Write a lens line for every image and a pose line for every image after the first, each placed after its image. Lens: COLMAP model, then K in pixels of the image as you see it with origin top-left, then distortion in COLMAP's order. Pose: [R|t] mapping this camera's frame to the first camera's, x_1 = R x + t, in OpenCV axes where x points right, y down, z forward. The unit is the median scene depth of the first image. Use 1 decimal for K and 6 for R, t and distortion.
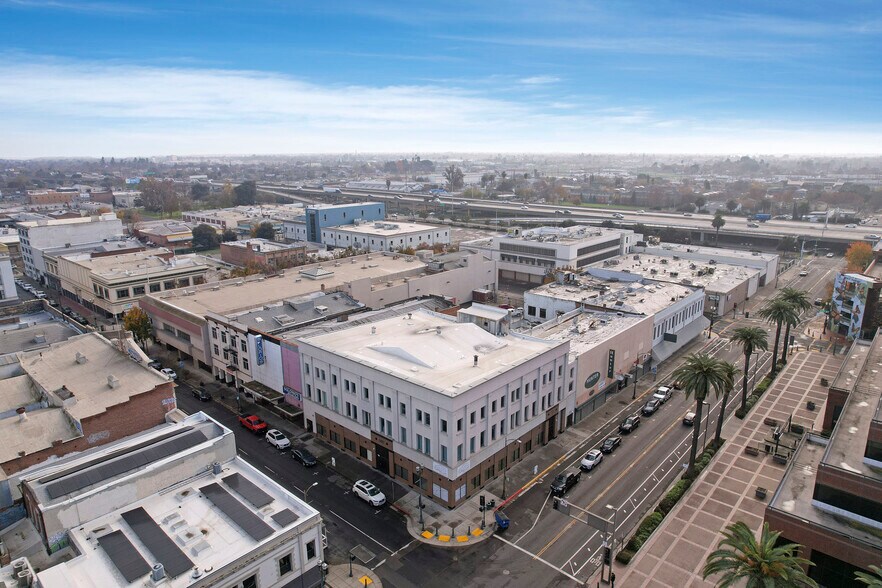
lens RADIAL K [[570.7, 0, 441.0], [0, 570.7, 294.0], [0, 0, 1]] dist [-0.040176, 0.002420]
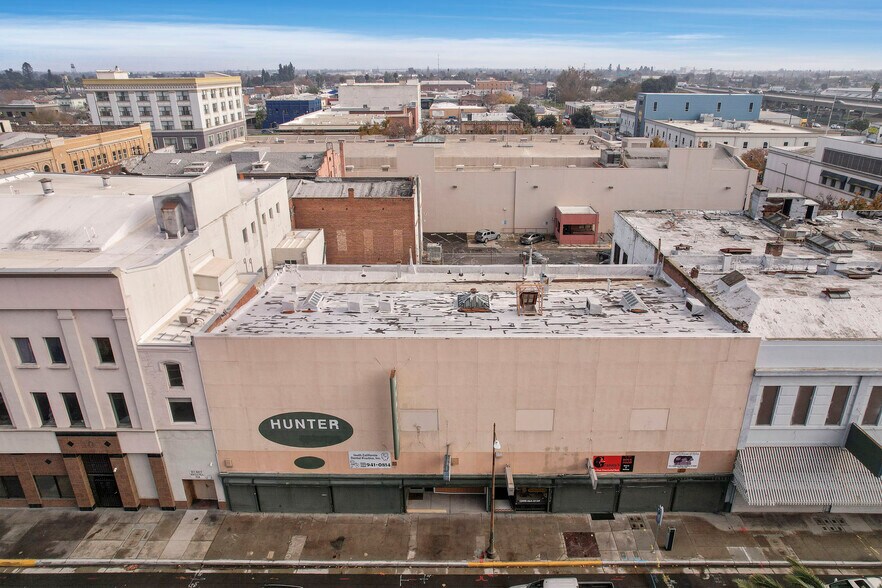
lens RADIAL K [[571.7, 0, 458.3], [0, 571.7, 283.4], [0, 0, 1]] dist [-0.073093, 0.063690]
pose [[0.663675, 0.271533, -0.696997, 0.481650], [-0.189536, 0.962424, 0.194462, -0.014814], [0.723610, 0.003047, 0.690203, 0.741351]]
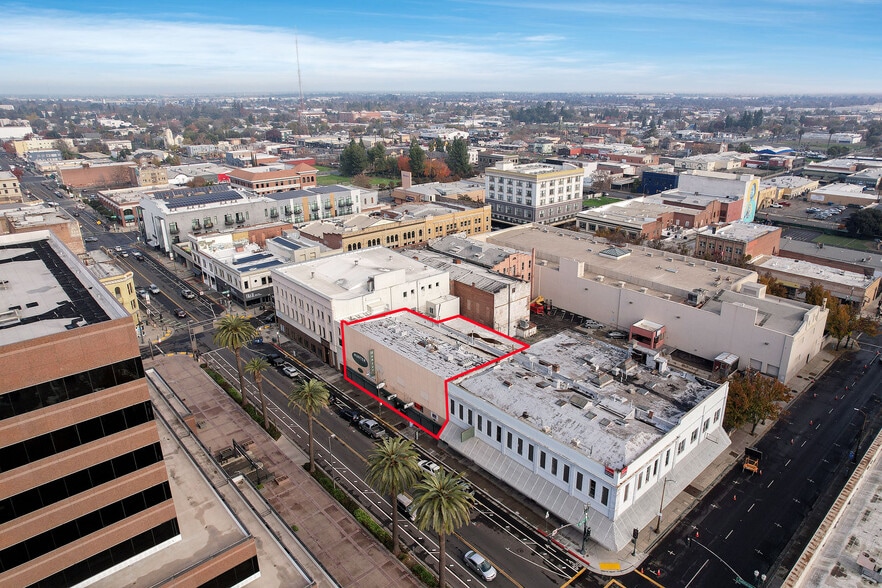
lens RADIAL K [[564.4, 0, 445.2], [0, 564.4, 289.5], [0, 0, 1]] dist [-0.069991, 0.057556]
pose [[-0.114260, 0.339554, -0.933621, 1.113911], [-0.243852, 0.901439, 0.357693, -0.373477], [0.963058, 0.268535, -0.020197, 1.024913]]
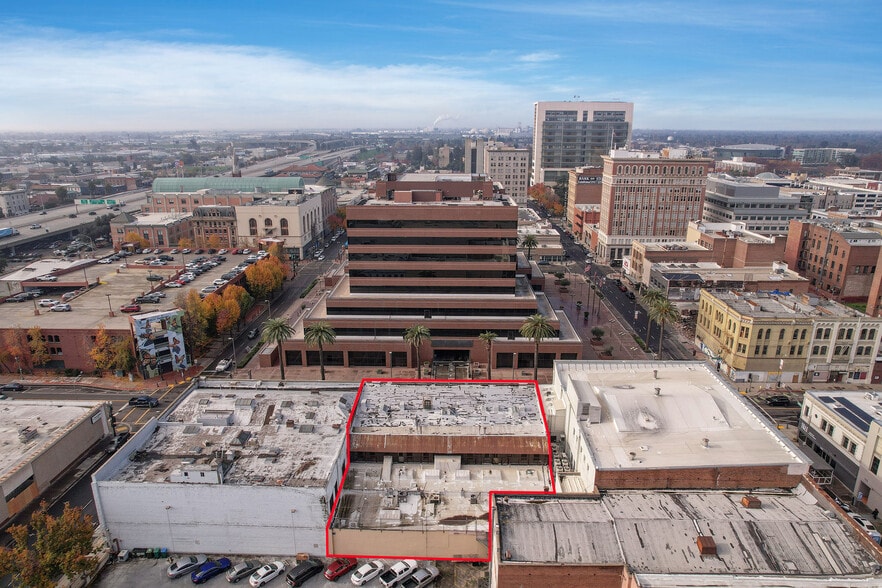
lens RADIAL K [[564.4, 0, 445.2], [0, 564.4, 289.5], [0, 0, 1]] dist [-0.069991, 0.057556]
pose [[-0.649390, -0.210626, 0.730705, -0.355590], [0.190056, 0.885432, 0.424132, -0.469227], [-0.736323, 0.414302, -0.534960, 1.388301]]
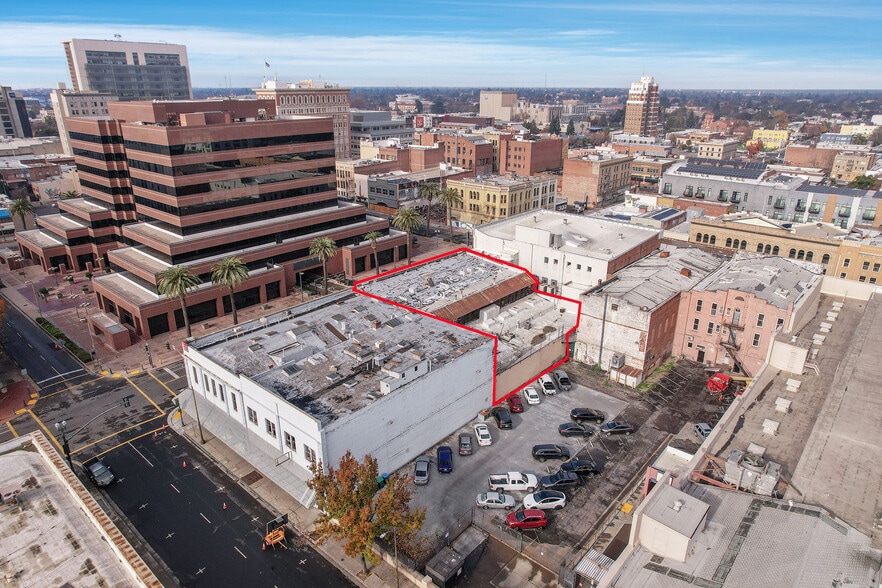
lens RADIAL K [[564.4, 0, 445.2], [0, 564.4, 289.5], [0, 0, 1]] dist [-0.069991, 0.057556]
pose [[-0.999950, 0.004308, -0.009058, 0.248888], [-0.001578, 0.824282, 0.566177, -0.474976], [0.009906, 0.566163, -0.824234, 1.809149]]
